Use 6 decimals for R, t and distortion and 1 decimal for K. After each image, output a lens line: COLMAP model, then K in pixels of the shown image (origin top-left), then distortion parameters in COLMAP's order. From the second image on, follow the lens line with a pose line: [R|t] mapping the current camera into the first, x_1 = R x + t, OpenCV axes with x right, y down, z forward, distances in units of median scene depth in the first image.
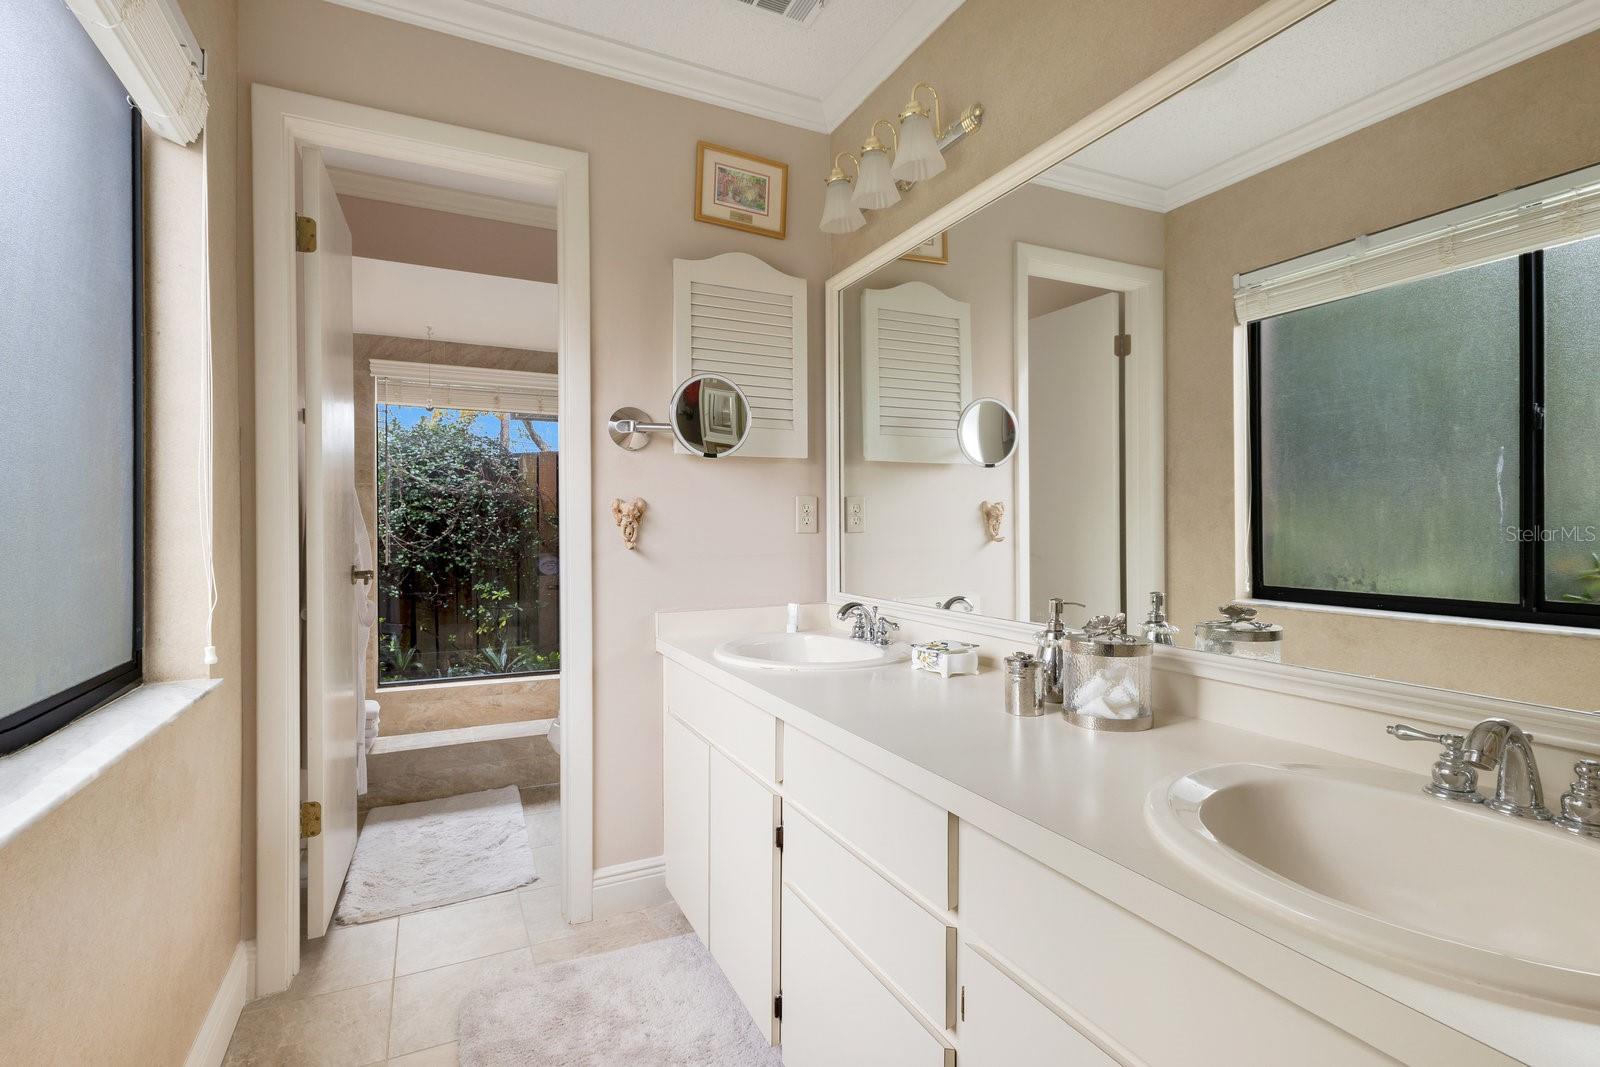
lens RADIAL K [[742.9, 0, 832.5], [0, 742.9, 532.3], [0, 0, 1]] dist [0.019122, -0.000705]
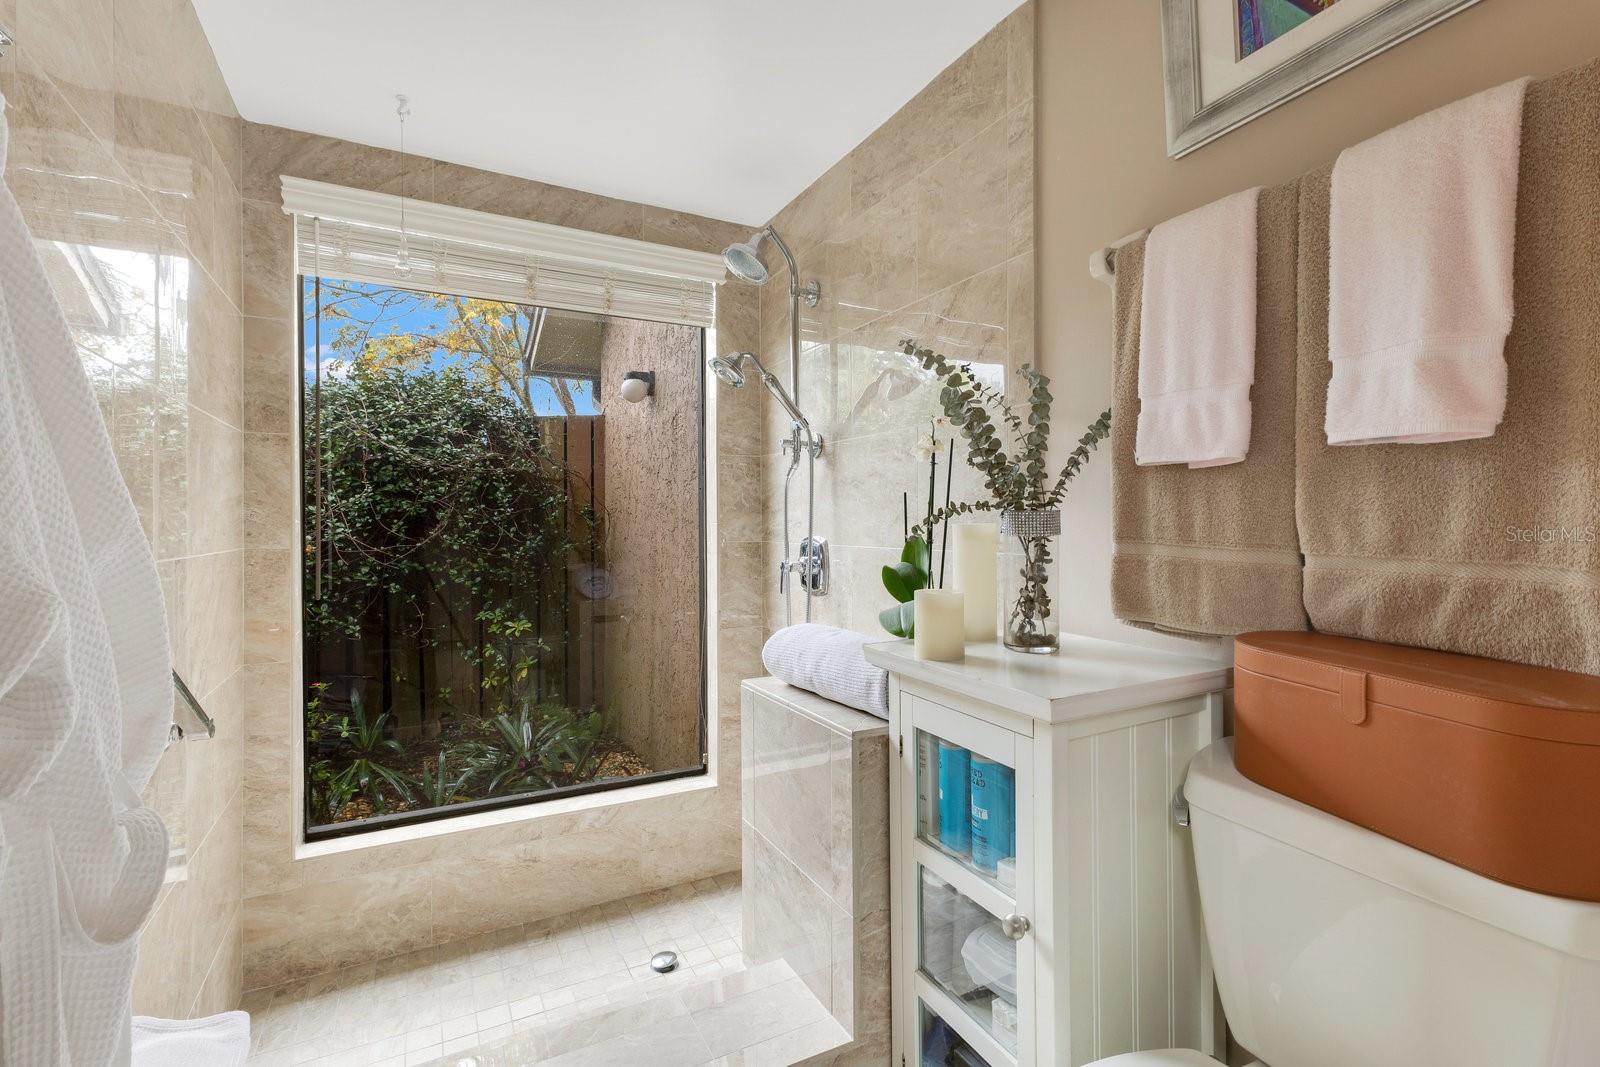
lens RADIAL K [[742.9, 0, 797.4], [0, 742.9, 527.6], [0, 0, 1]] dist [0.019122, -0.000705]
pose [[0.999735, -0.001317, -0.022975, -0.189527], [0.001265, 0.999997, -0.002292, -0.001562], [0.022977, 0.002263, 0.999733, 0.361542]]
